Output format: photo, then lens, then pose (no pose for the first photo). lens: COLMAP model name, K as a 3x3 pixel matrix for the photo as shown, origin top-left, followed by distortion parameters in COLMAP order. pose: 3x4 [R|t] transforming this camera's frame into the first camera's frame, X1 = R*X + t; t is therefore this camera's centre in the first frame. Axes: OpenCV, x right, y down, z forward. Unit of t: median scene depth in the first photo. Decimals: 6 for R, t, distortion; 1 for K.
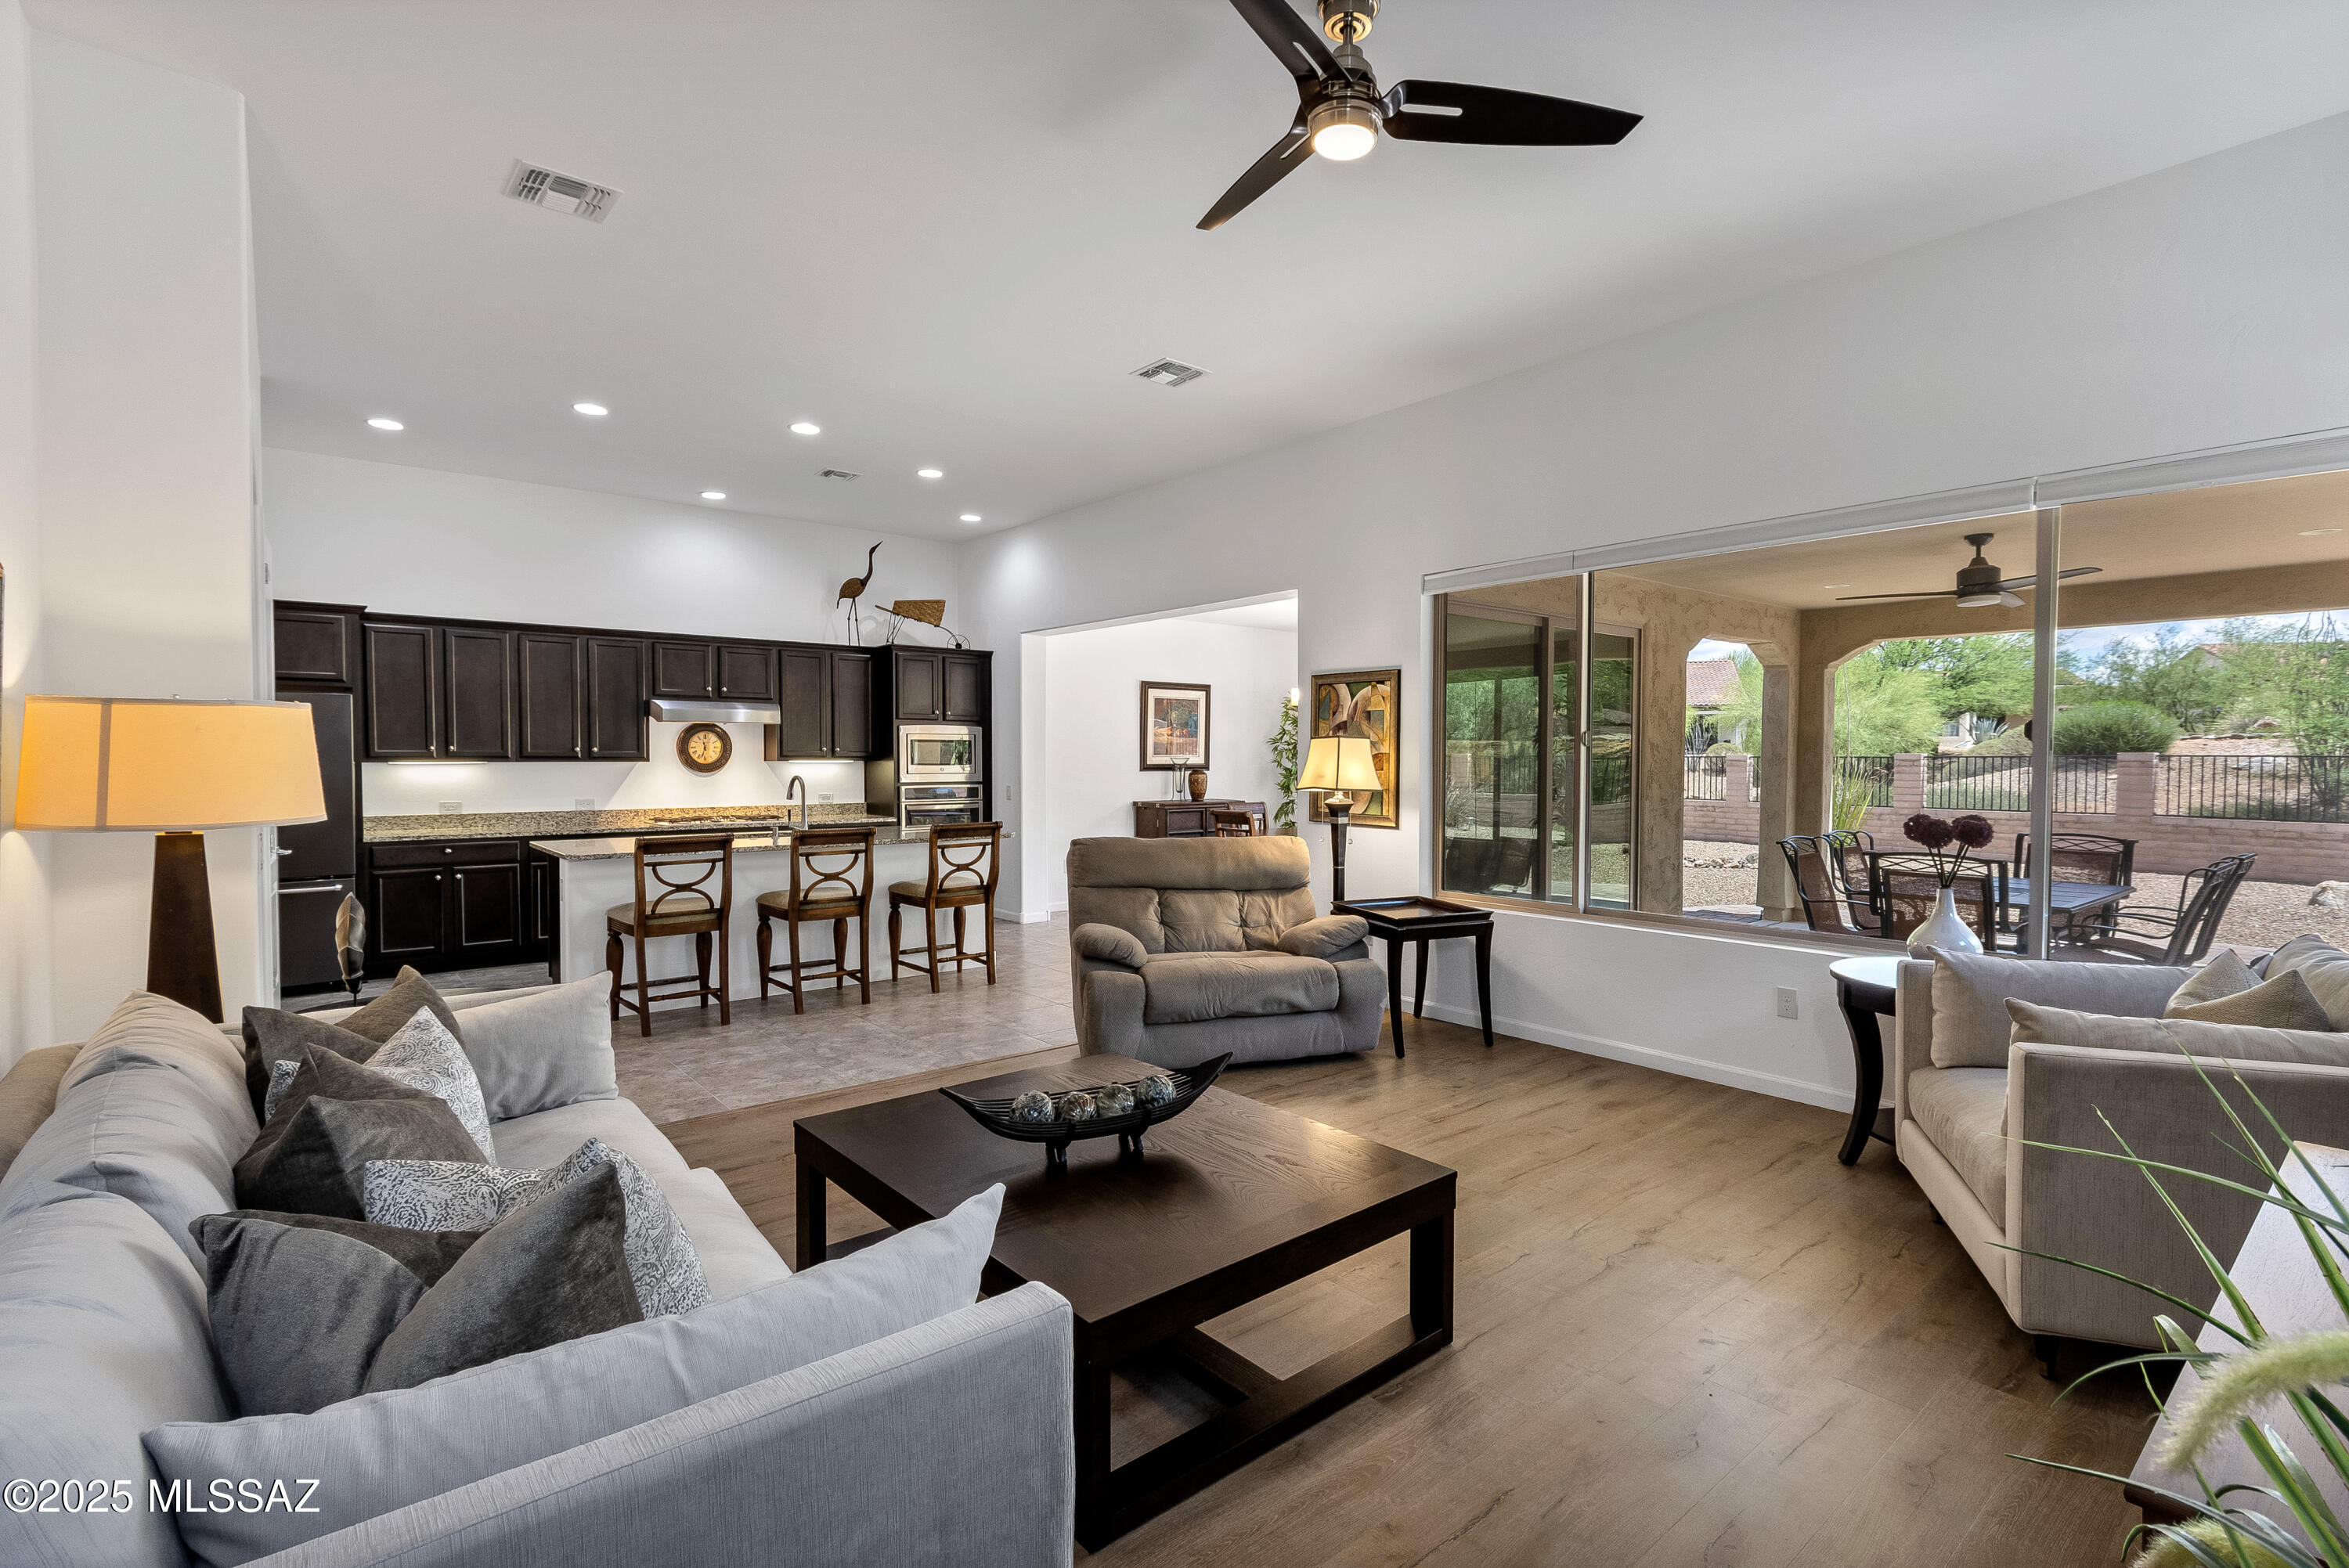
lens RADIAL K [[1078.5, 0, 1180.2], [0, 1078.5, 789.3], [0, 0, 1]] dist [0.002171, 0.000255]
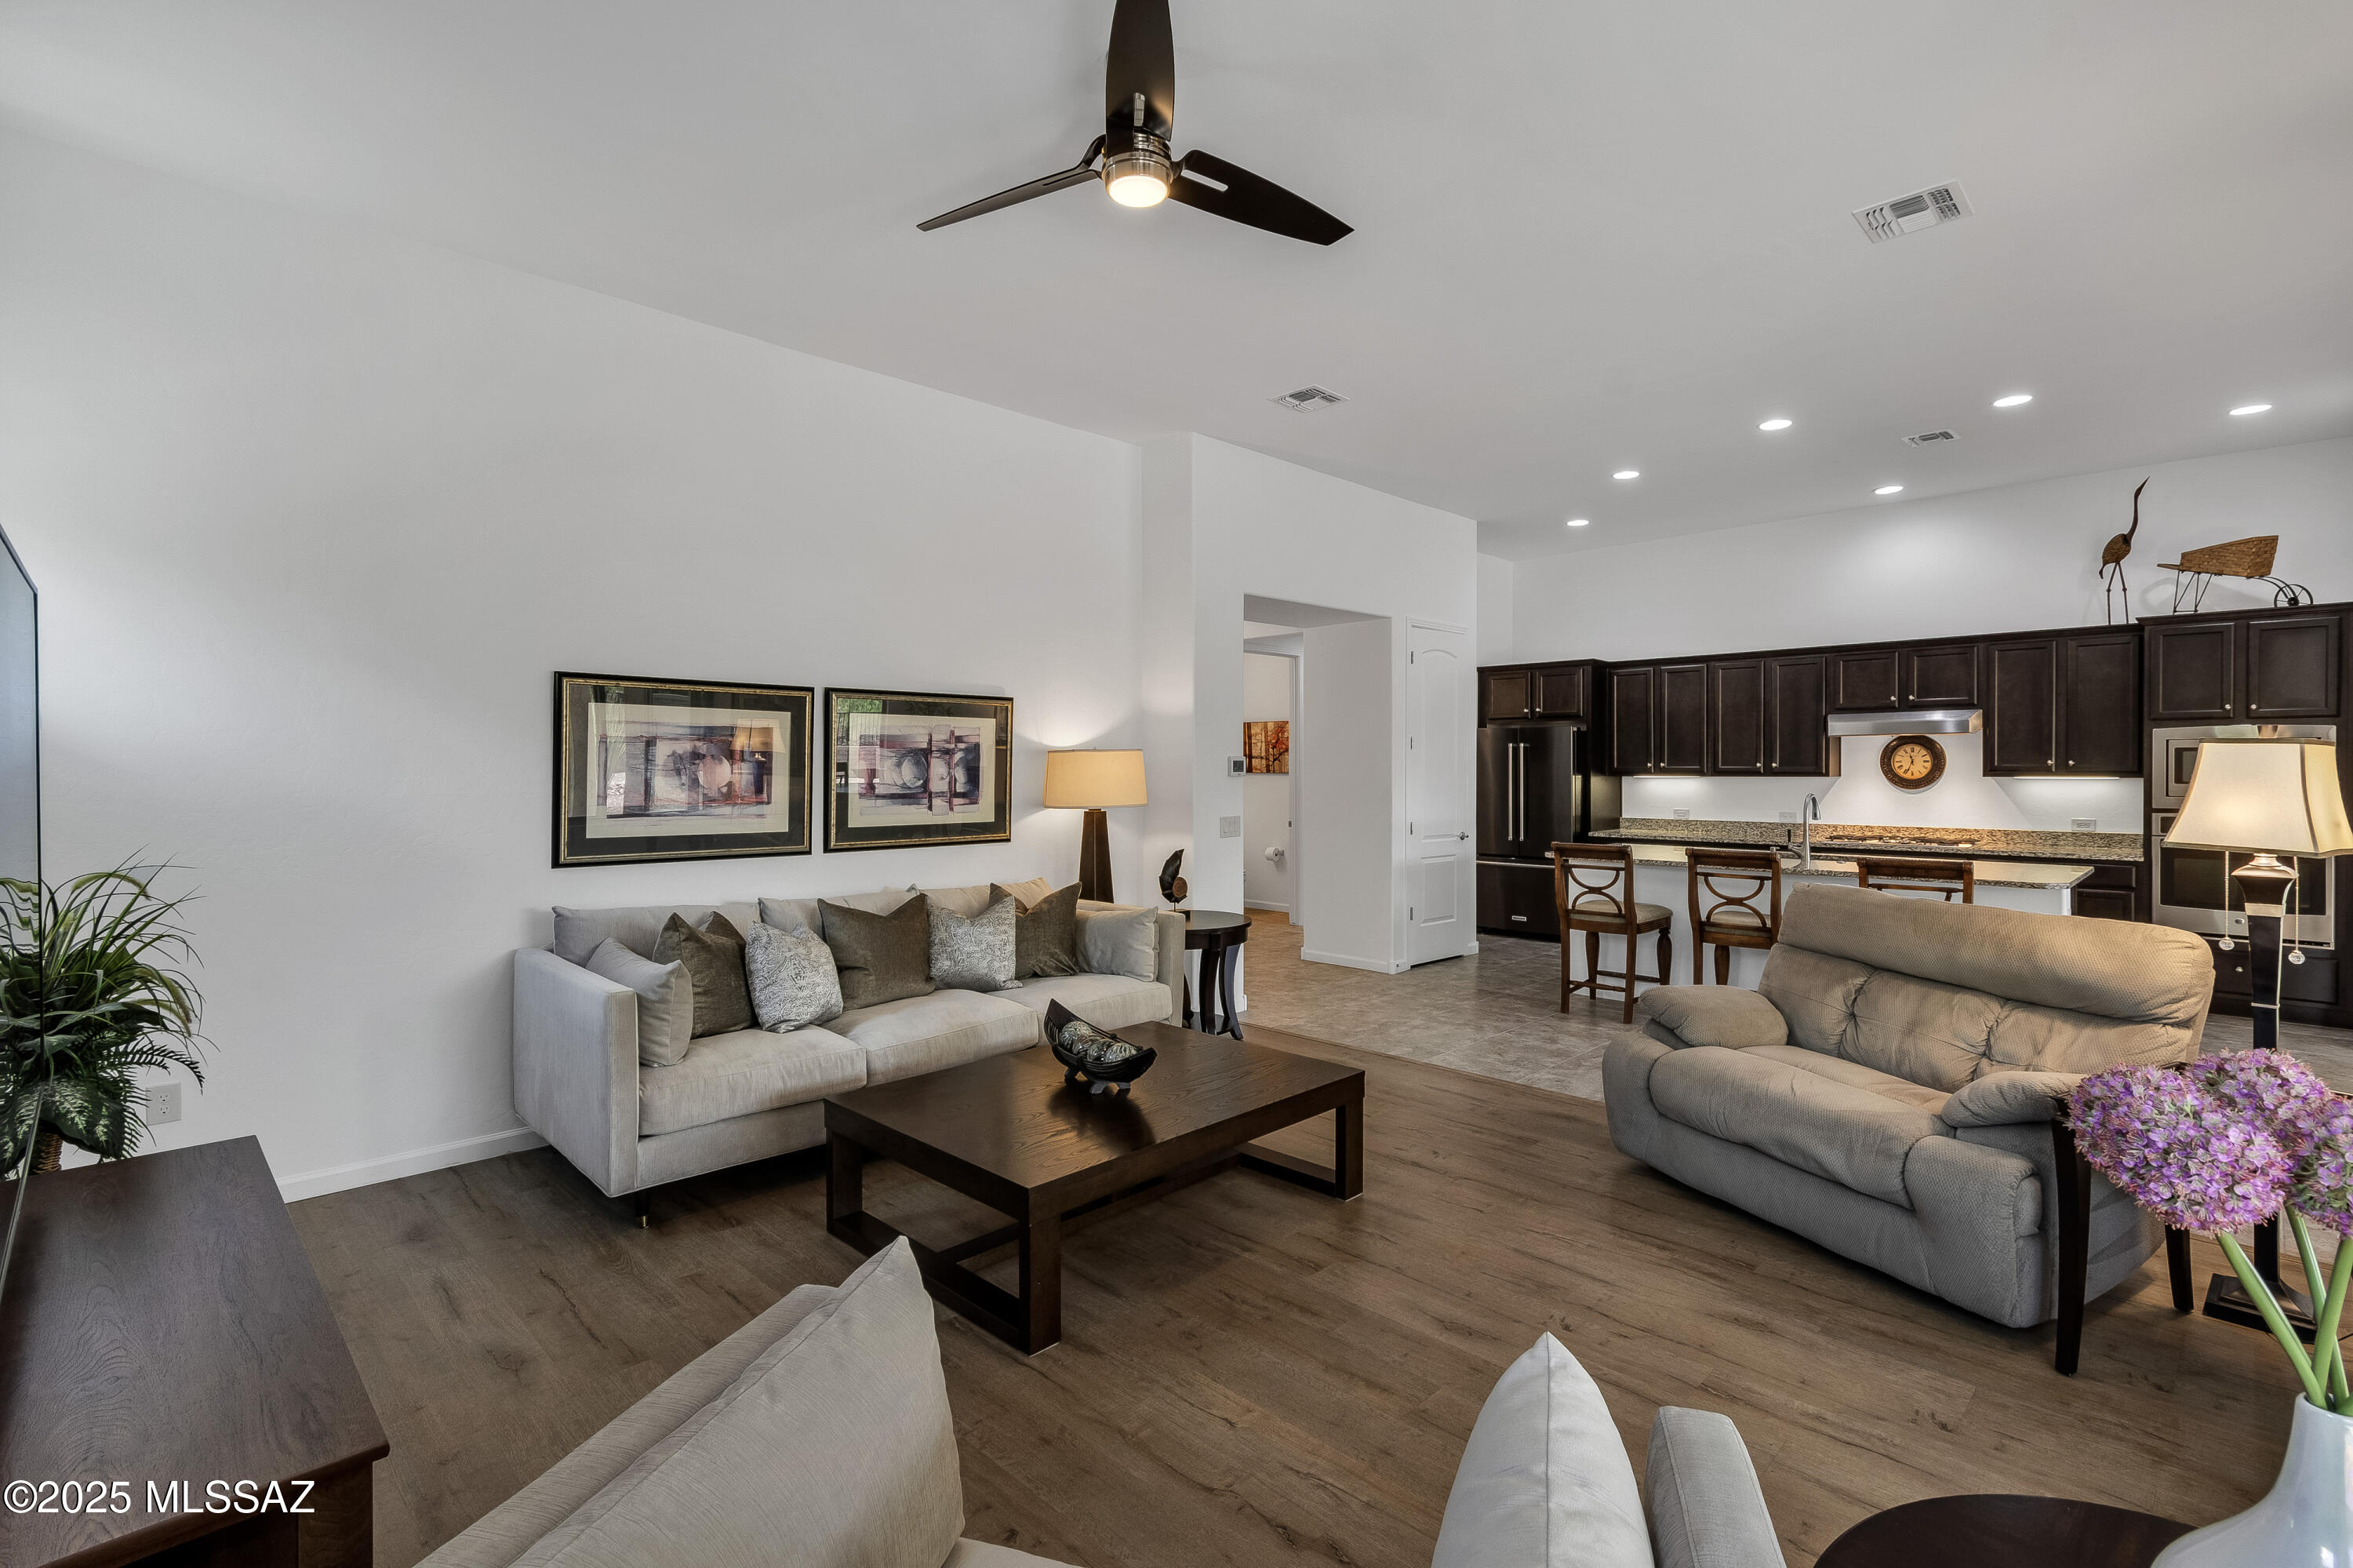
lens RADIAL K [[1080.5, 0, 1240.2], [0, 1080.5, 762.8], [0, 0, 1]] dist [0.002171, 0.000255]
pose [[0.110090, -0.006548, -0.993900, 0.461815], [-0.029948, 0.999502, -0.009902, -0.013968], [0.993470, 0.030856, 0.109839, 0.383161]]
